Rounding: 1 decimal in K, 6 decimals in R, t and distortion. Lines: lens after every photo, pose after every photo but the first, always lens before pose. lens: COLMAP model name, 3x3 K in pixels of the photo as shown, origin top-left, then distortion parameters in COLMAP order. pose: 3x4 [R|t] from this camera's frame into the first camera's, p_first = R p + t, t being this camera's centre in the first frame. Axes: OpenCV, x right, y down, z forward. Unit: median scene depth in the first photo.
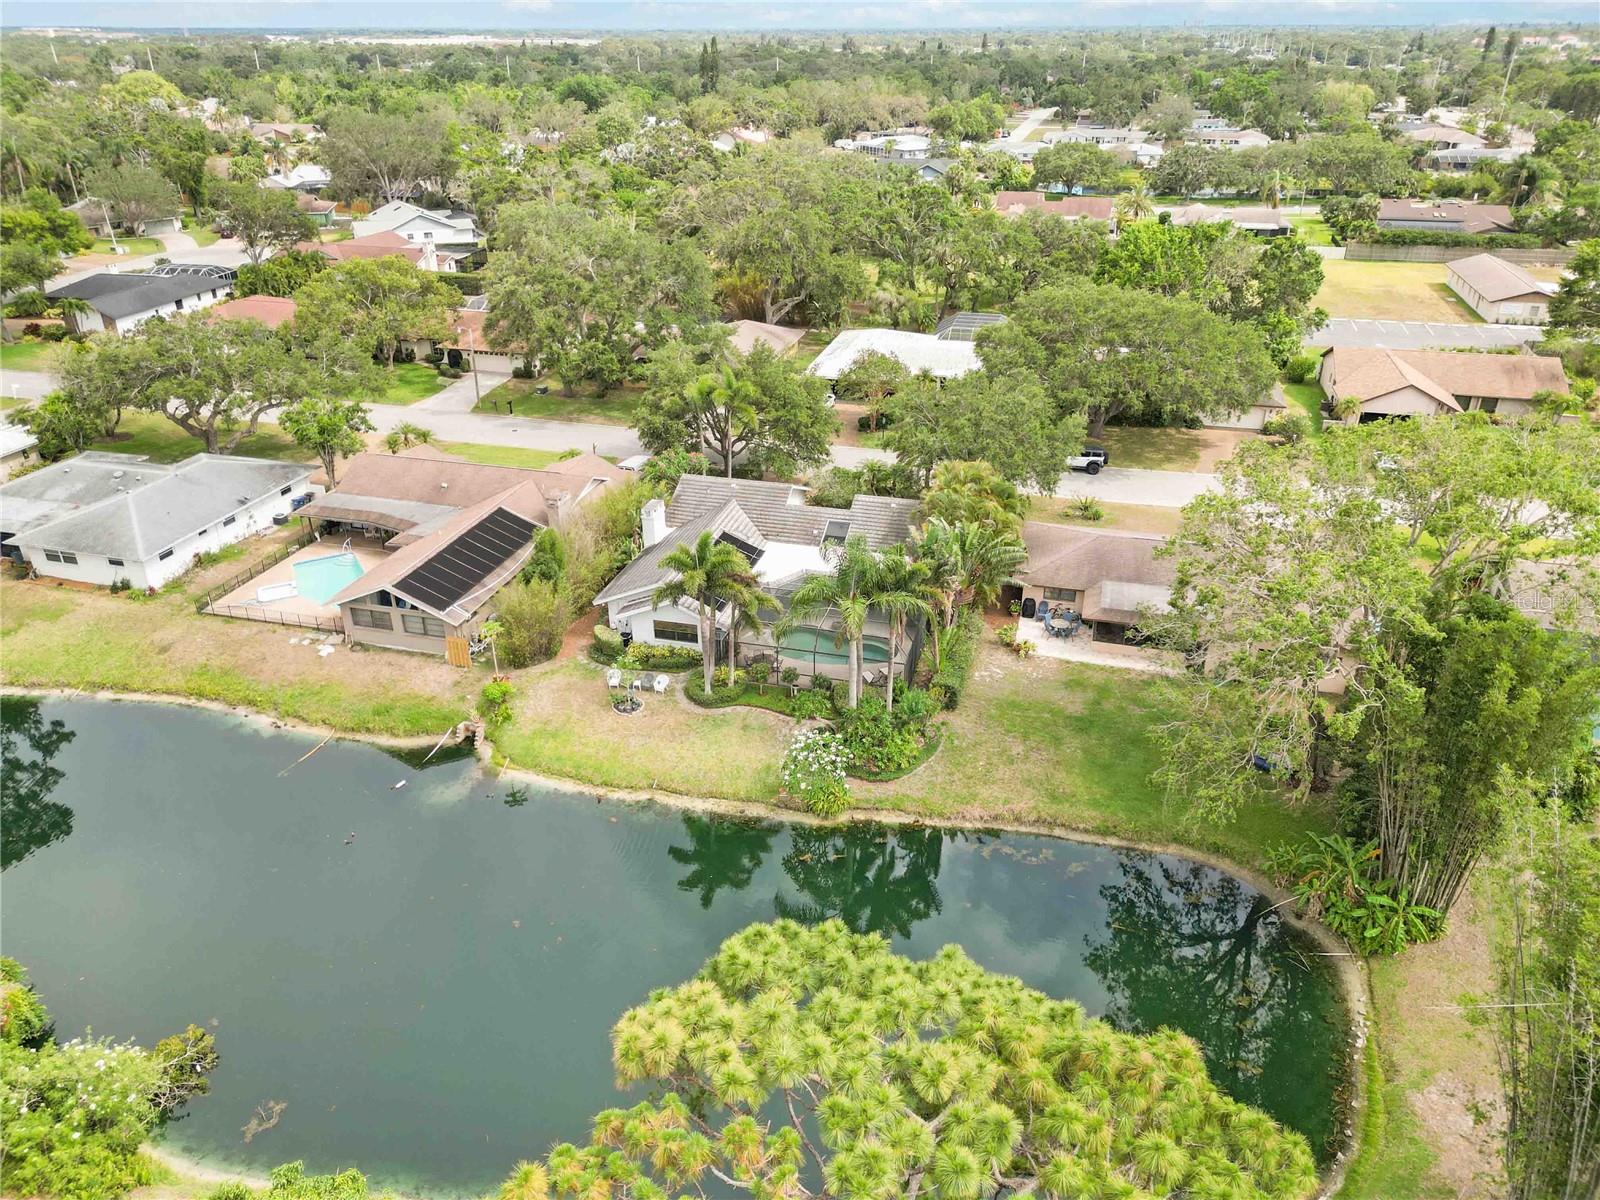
lens RADIAL K [[1122.6, 0, 800.0], [0, 1122.6, 600.0], [0, 0, 1]] dist [0.066358, -0.060833]
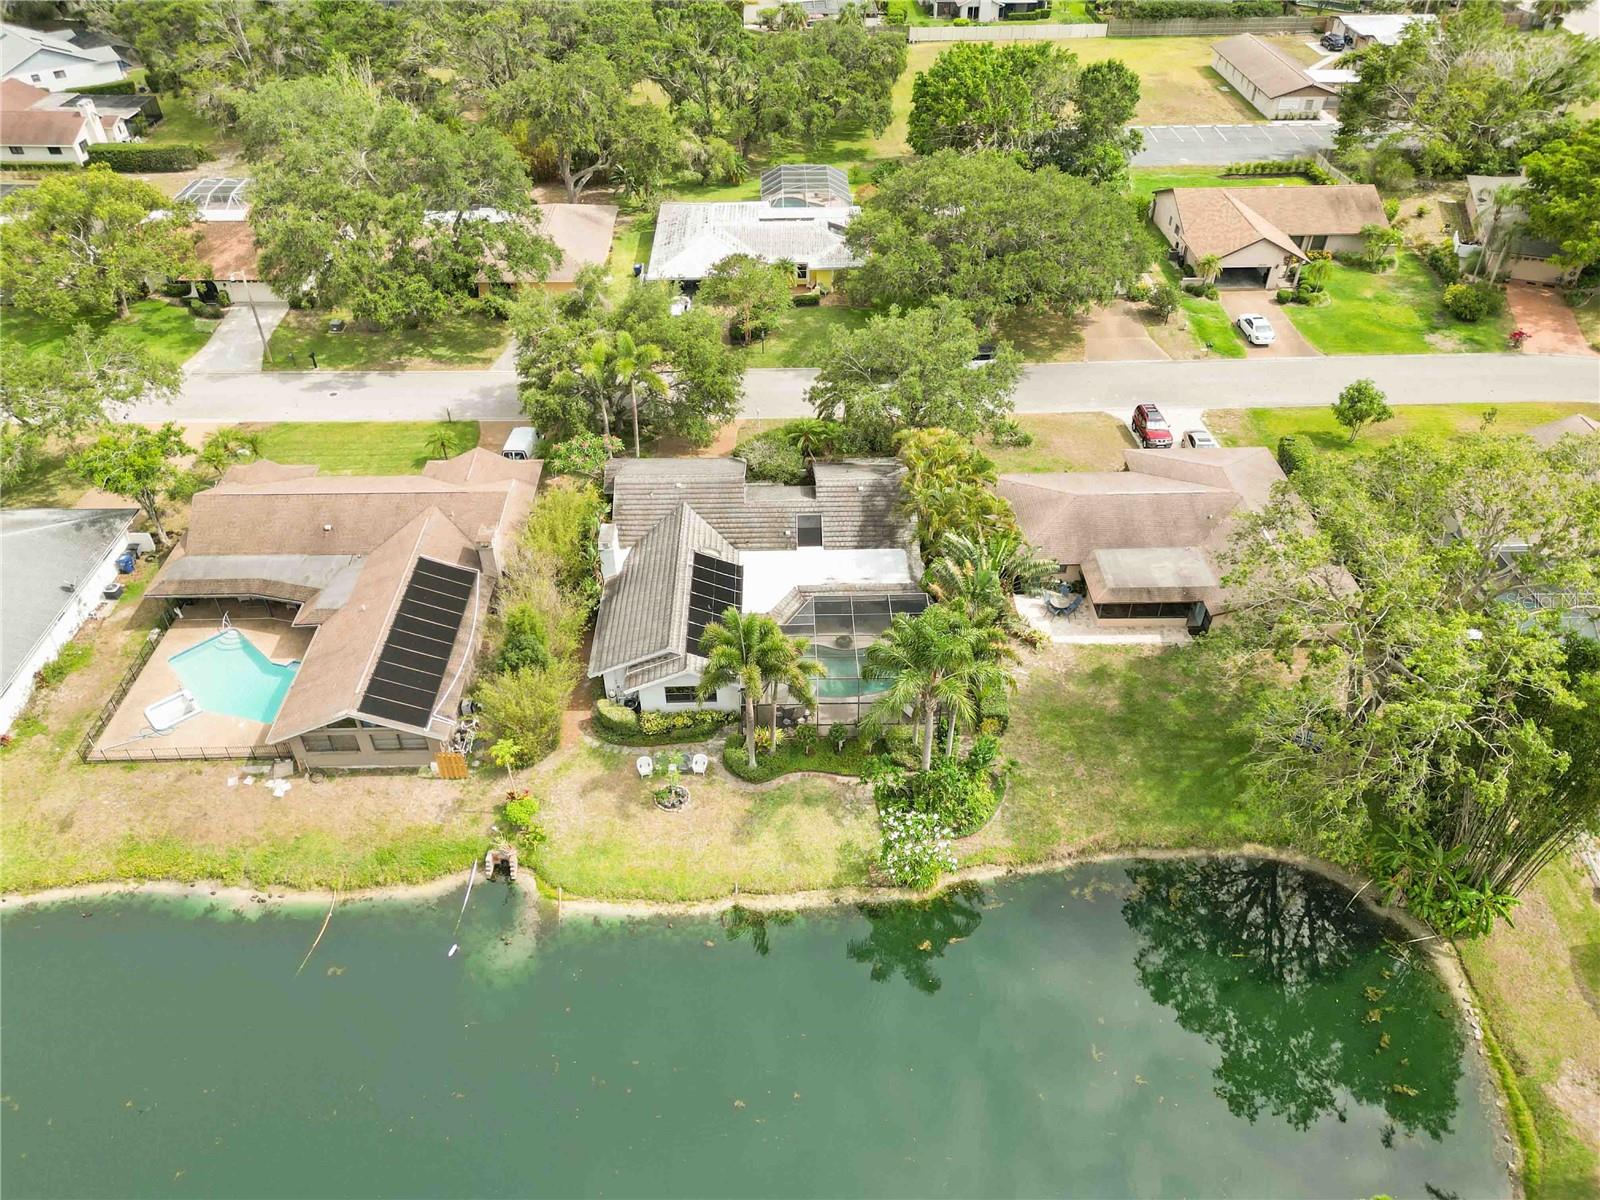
lens RADIAL K [[1122.6, 0, 800.0], [0, 1122.6, 600.0], [0, 0, 1]] dist [0.066358, -0.060833]
pose [[0.958852, -0.178018, 0.221162, -0.151943], [0.126534, 0.965309, 0.228404, -0.172846], [-0.254150, -0.191021, 0.948113, 0.088475]]
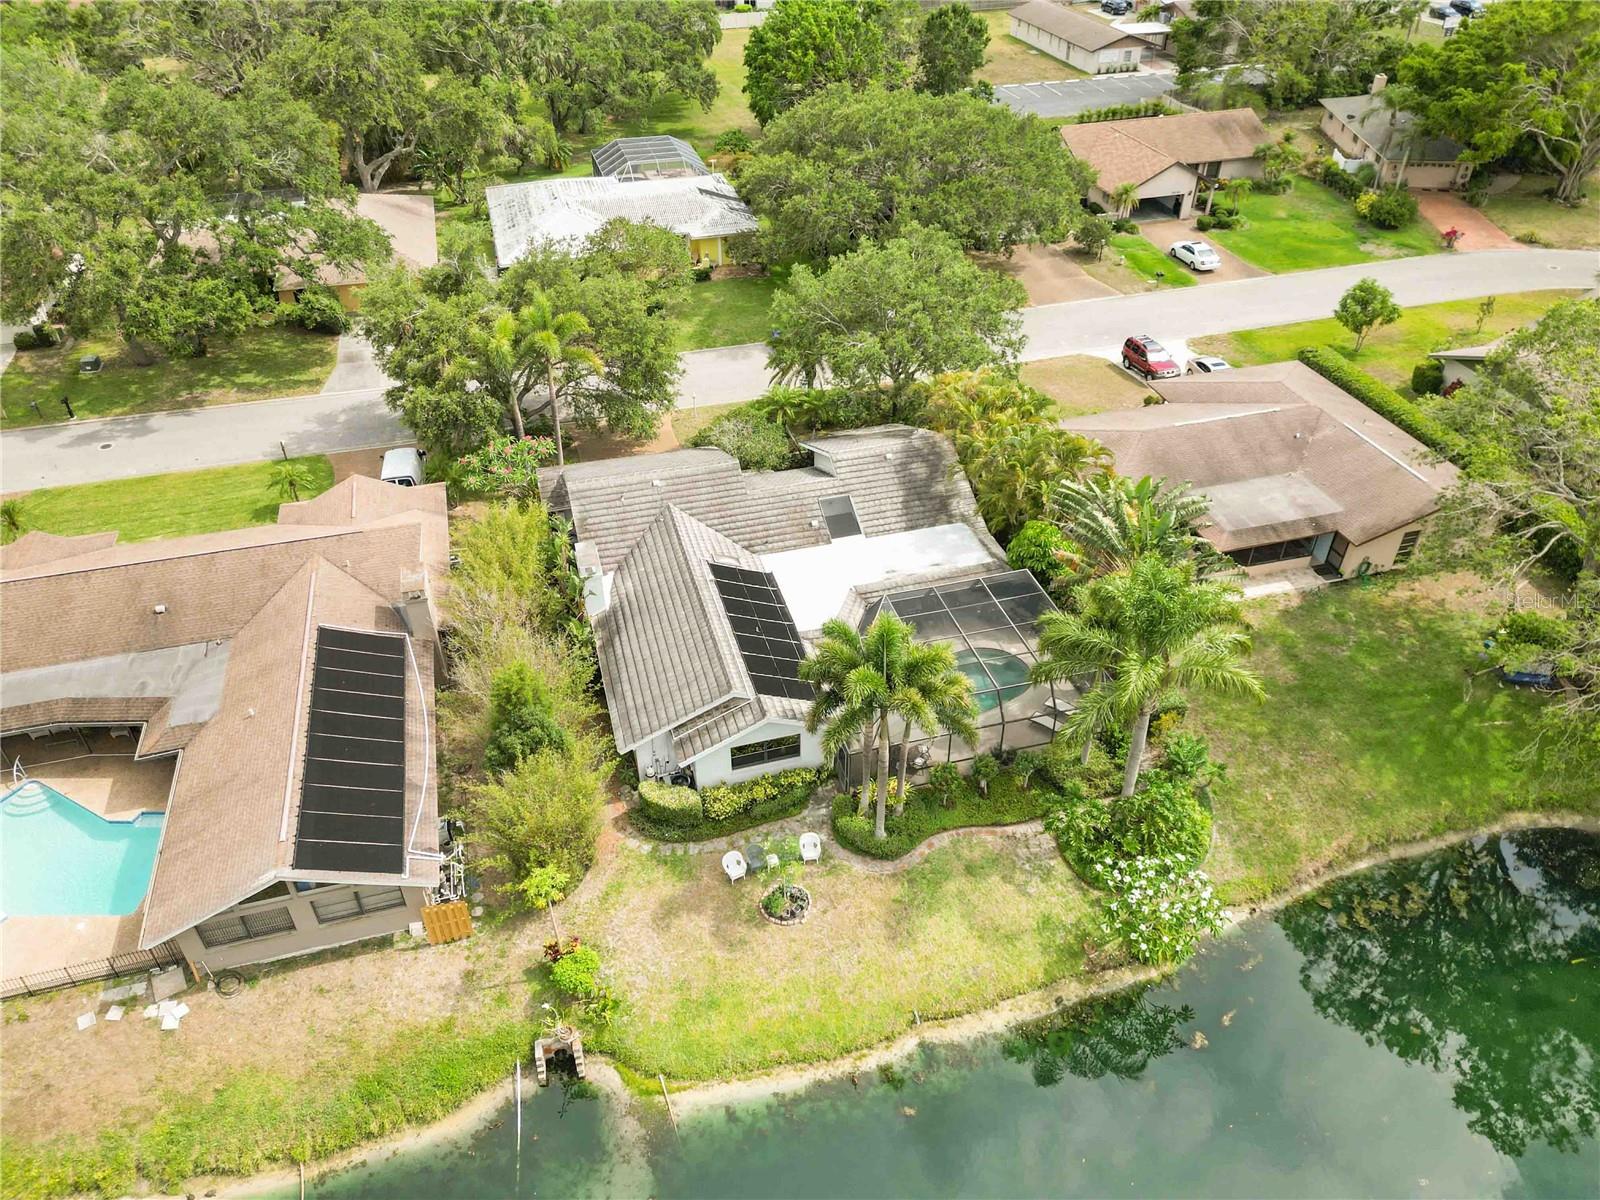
lens RADIAL K [[1122.6, 0, 800.0], [0, 1122.6, 600.0], [0, 0, 1]] dist [0.066358, -0.060833]
pose [[0.859742, -0.308517, 0.407015, -0.235515], [0.233022, 0.946101, 0.224930, -0.139967], [-0.454472, -0.098539, 0.885294, 0.299915]]
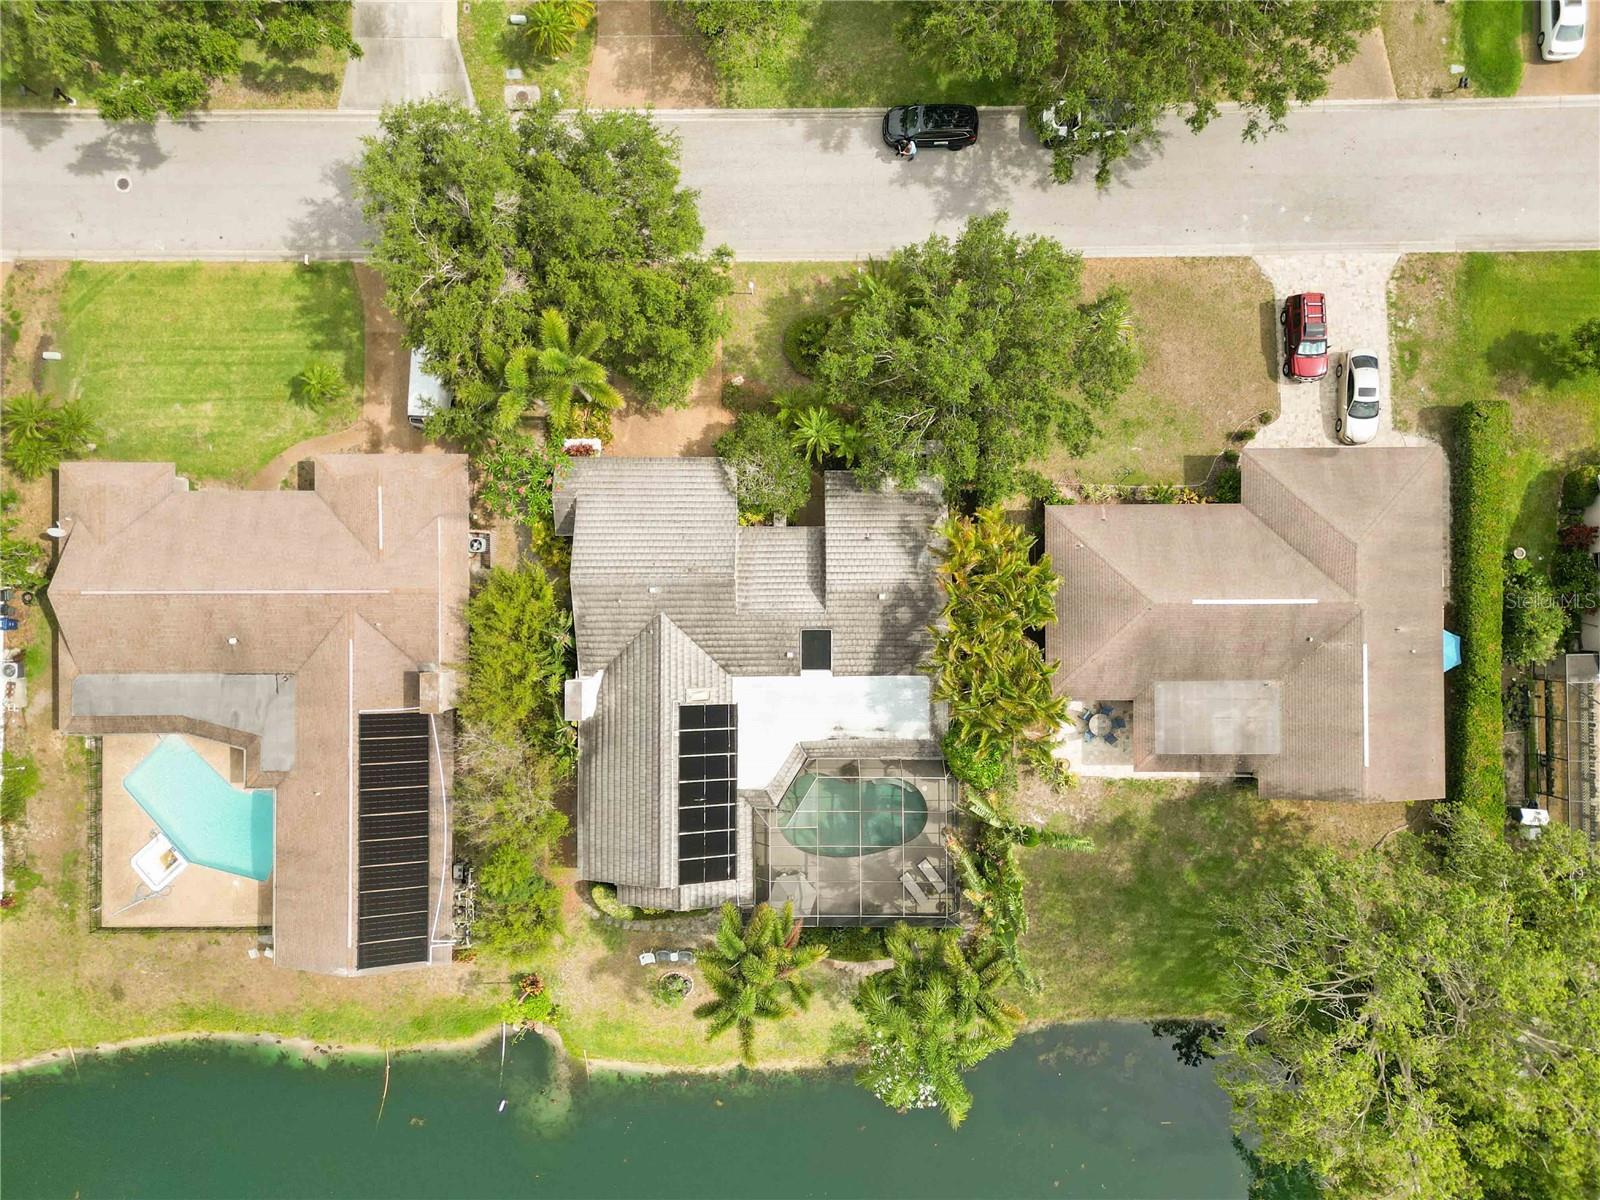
lens RADIAL K [[1122.6, 0, 800.0], [0, 1122.6, 600.0], [0, 0, 1]] dist [0.066358, -0.060833]
pose [[0.964051, -0.265716, 0.000727, 0.024090], [0.120513, 0.439670, 0.890038, -0.604488], [-0.236817, -0.857954, 0.455887, 0.543606]]
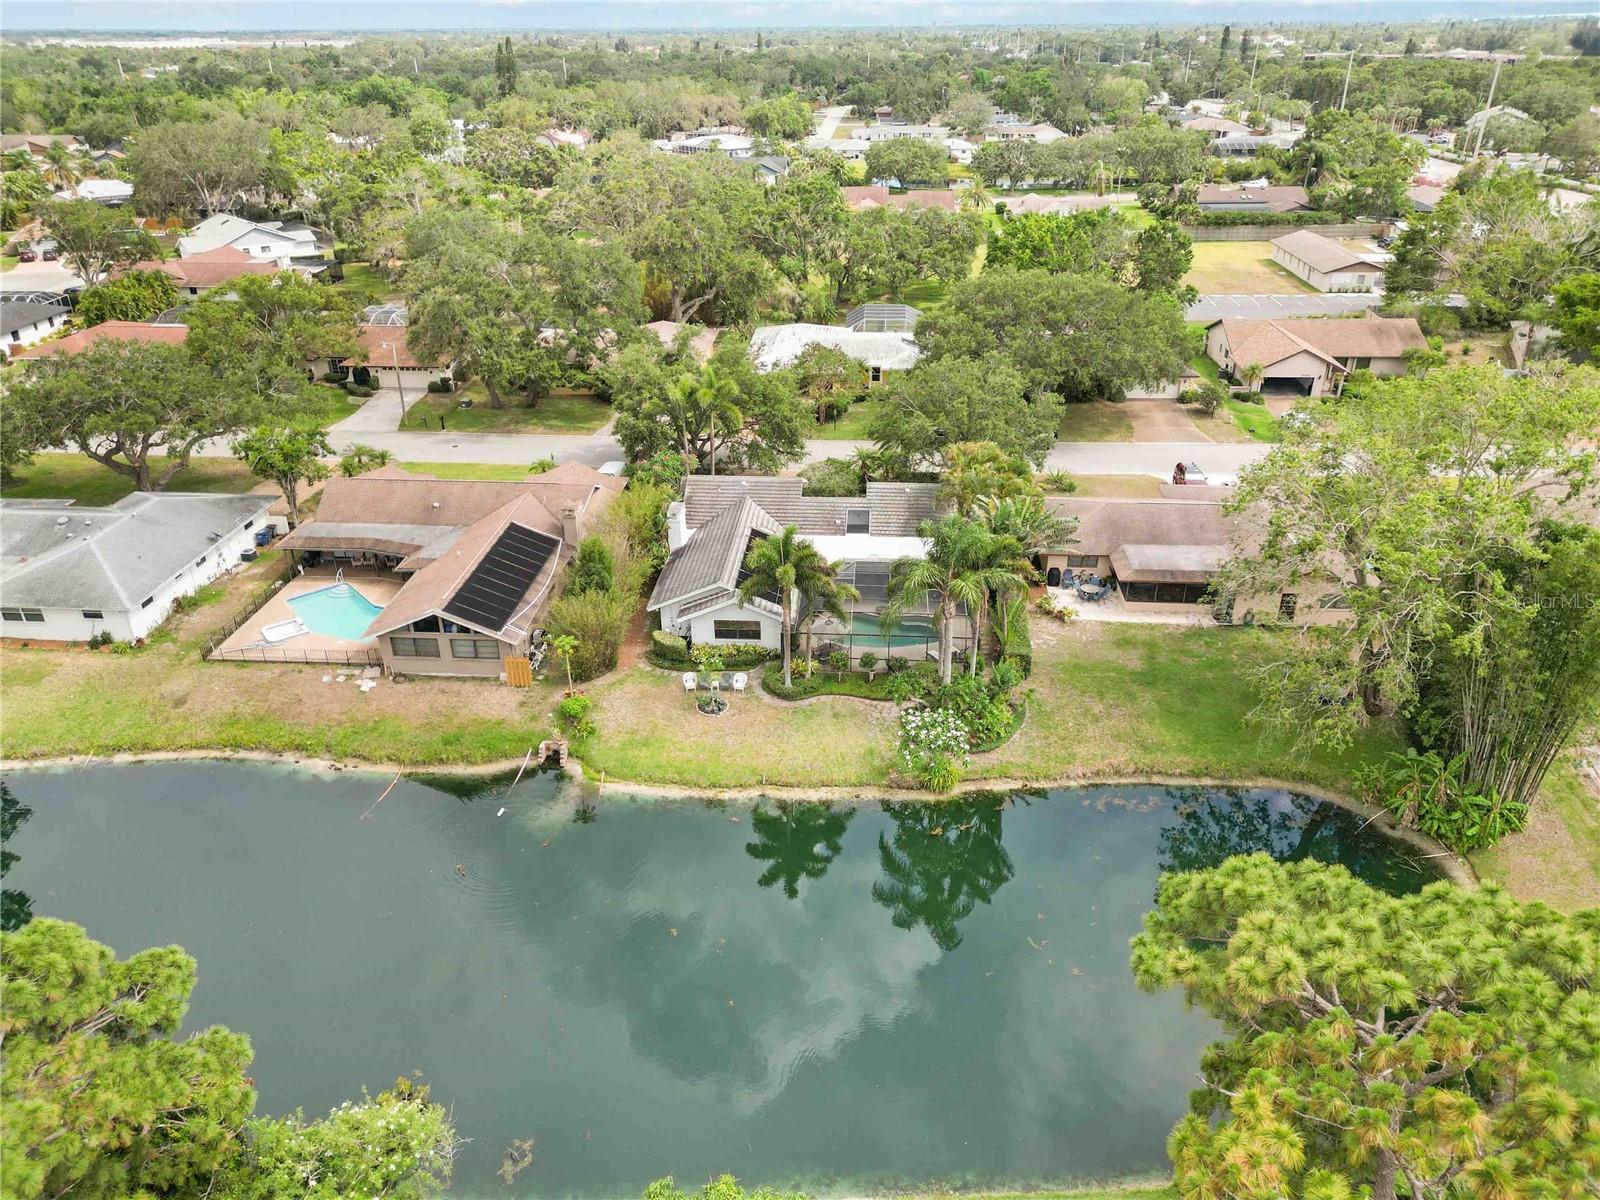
lens RADIAL K [[1122.6, 0, 800.0], [0, 1122.6, 600.0], [0, 0, 1]] dist [0.066358, -0.060833]
pose [[0.981905, -0.090157, 0.166535, -0.156181], [0.090196, 0.995897, 0.007349, -0.000438], [-0.166514, 0.007805, 0.986008, 0.003398]]
